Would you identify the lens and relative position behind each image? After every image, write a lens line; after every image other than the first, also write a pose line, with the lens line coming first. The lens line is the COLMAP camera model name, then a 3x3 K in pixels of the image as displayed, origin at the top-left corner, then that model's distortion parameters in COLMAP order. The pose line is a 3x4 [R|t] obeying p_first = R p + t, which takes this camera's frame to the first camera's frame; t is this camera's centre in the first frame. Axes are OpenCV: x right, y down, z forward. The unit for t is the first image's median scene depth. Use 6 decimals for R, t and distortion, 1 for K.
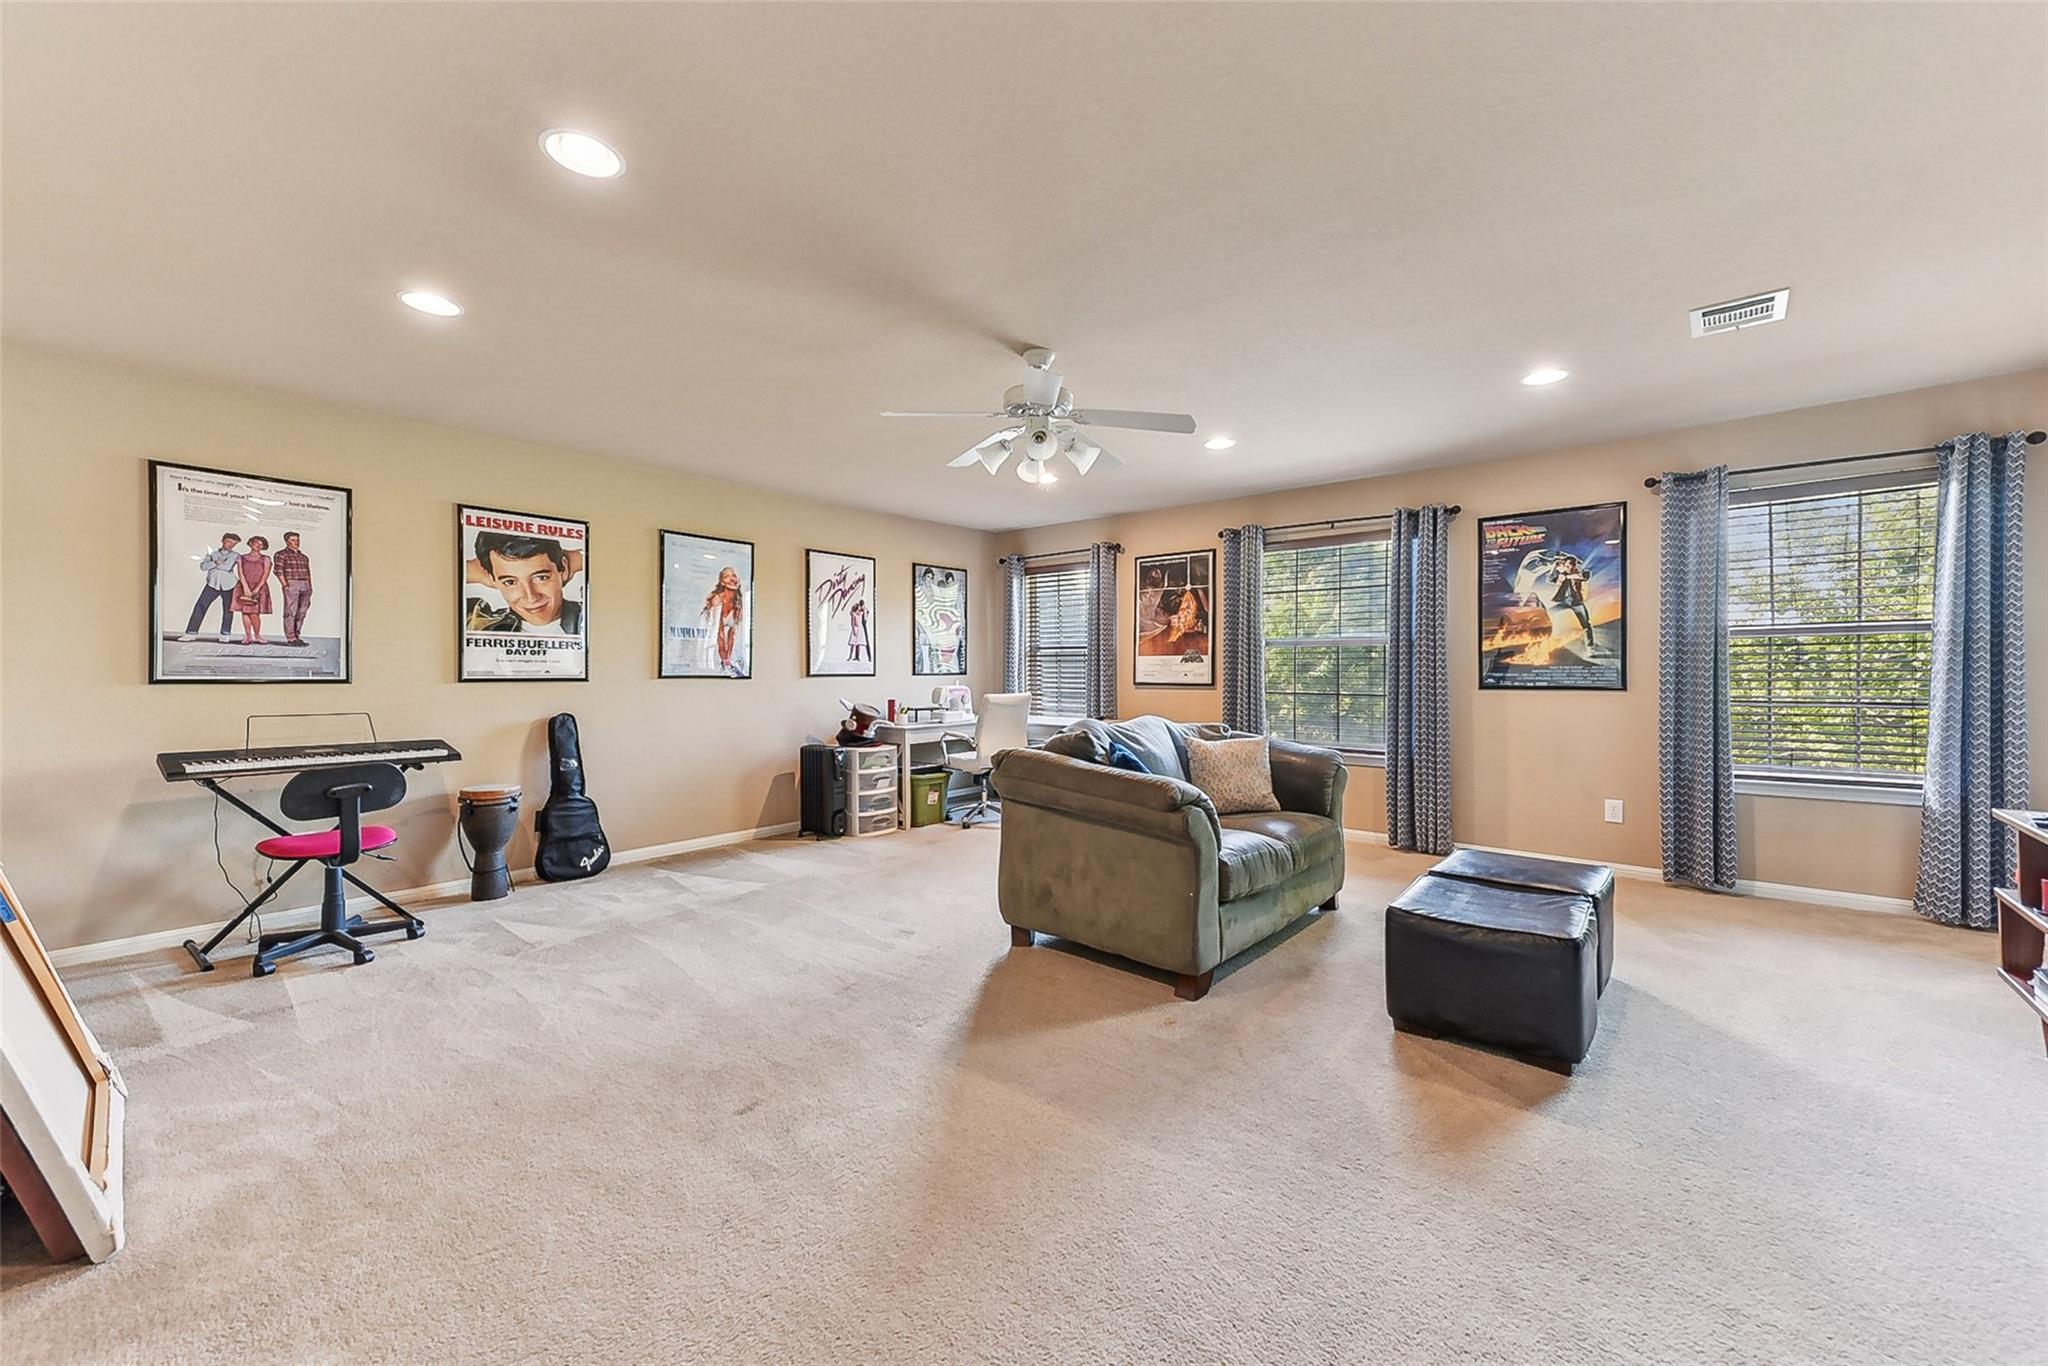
lens RADIAL K [[813.8, 0, 1010.6], [0, 813.8, 677.0], [0, 0, 1]] dist [0.026081, 0.000230]
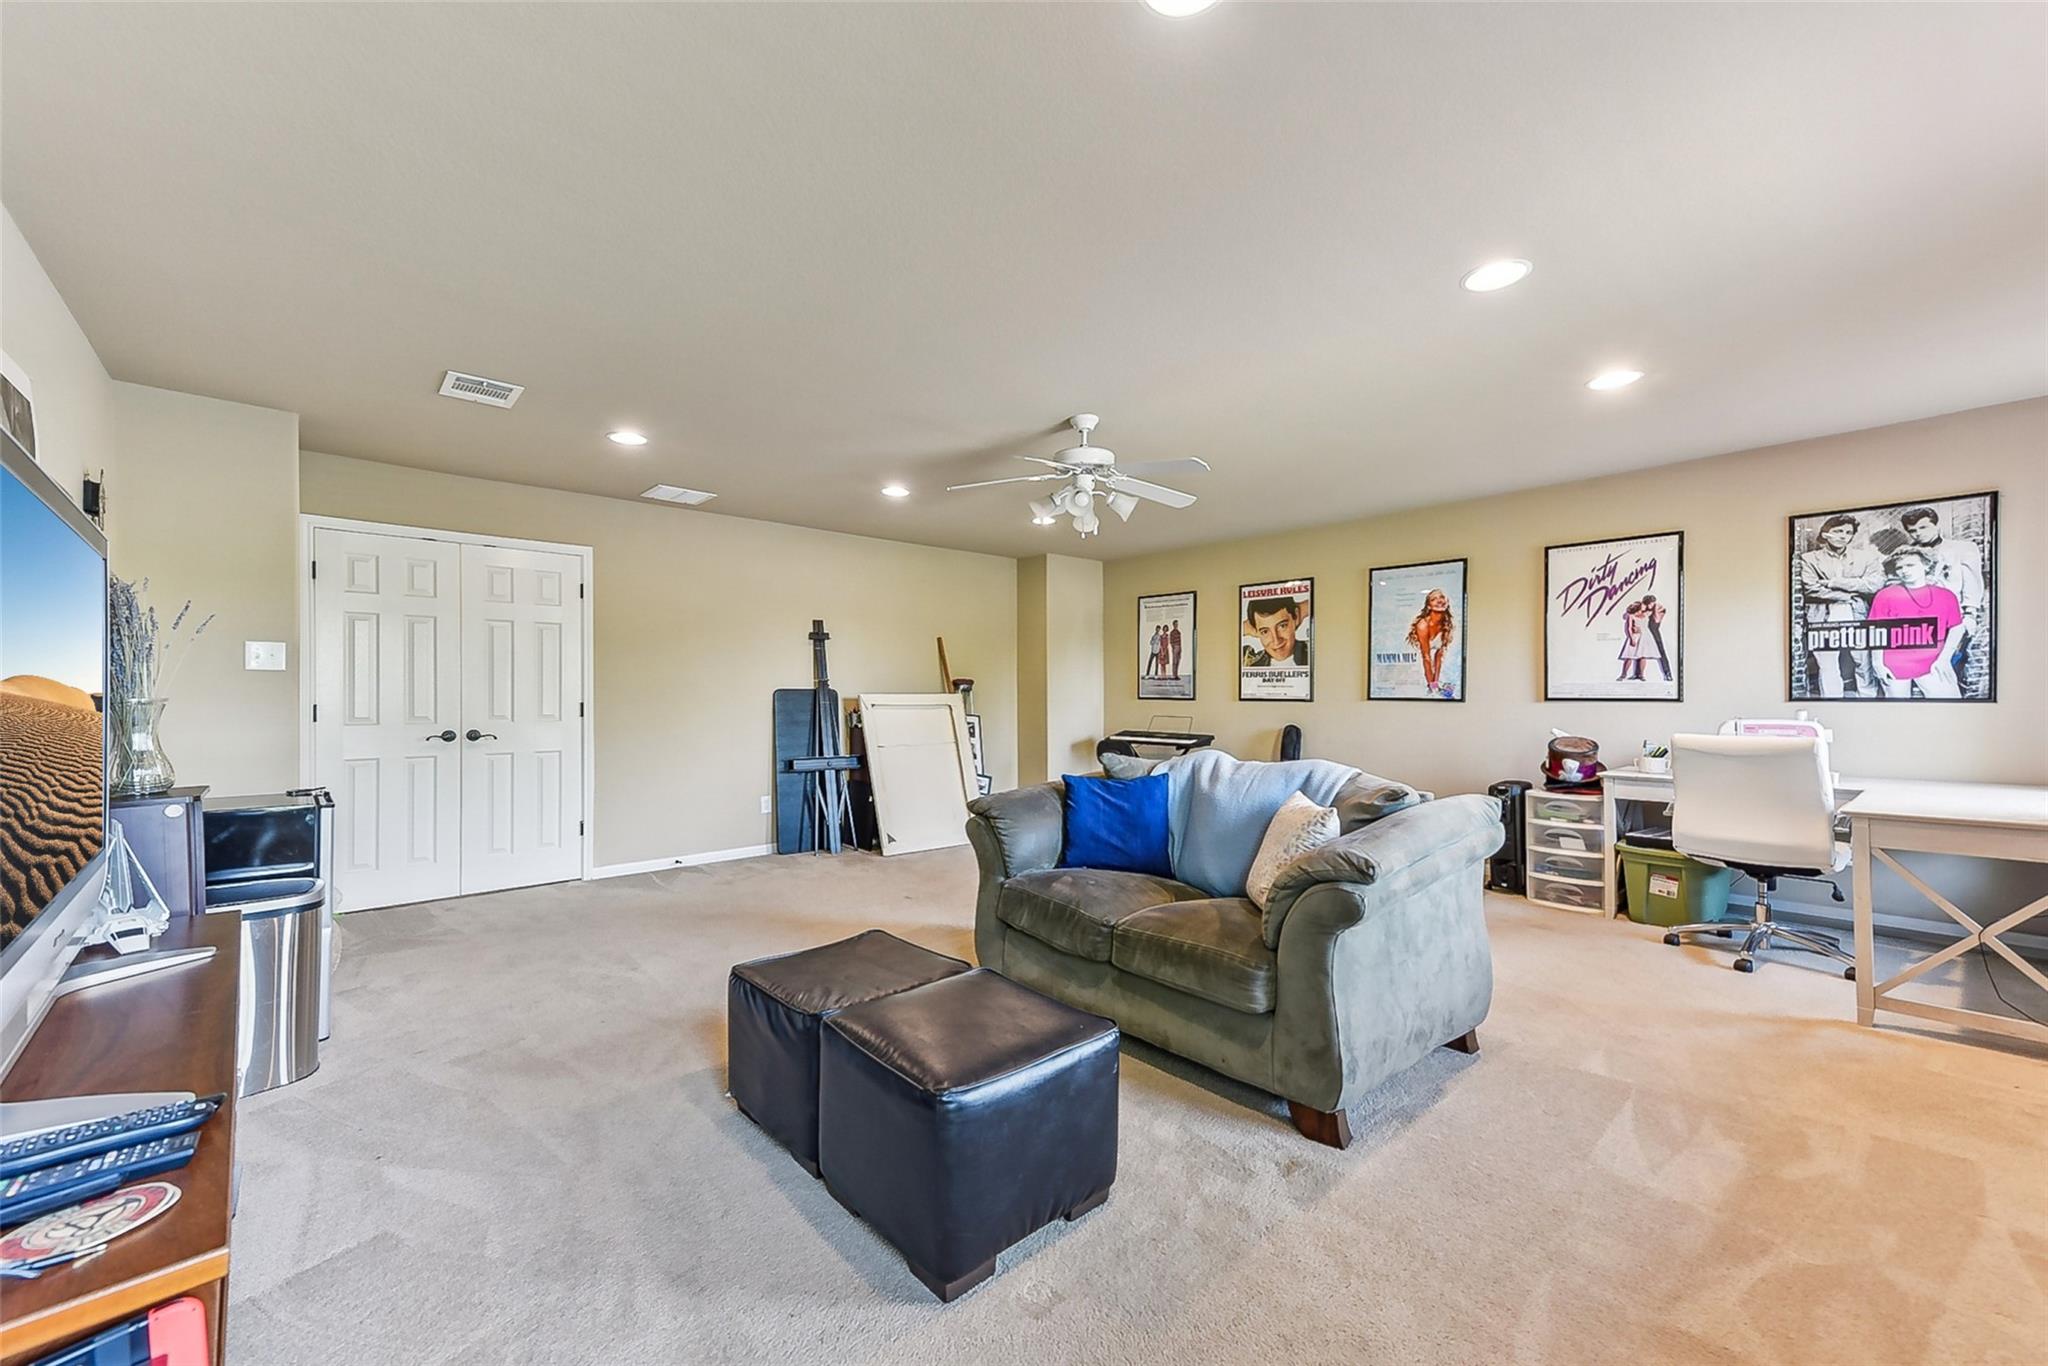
lens RADIAL K [[813.8, 0, 1016.8], [0, 813.8, 679.5], [0, 0, 1]] dist [0.026081, 0.000230]
pose [[-0.150391, -0.009448, -0.988581, 0.848367], [-0.001656, 0.999955, -0.009305, -0.017408], [0.988625, 0.000238, -0.150400, 0.760842]]
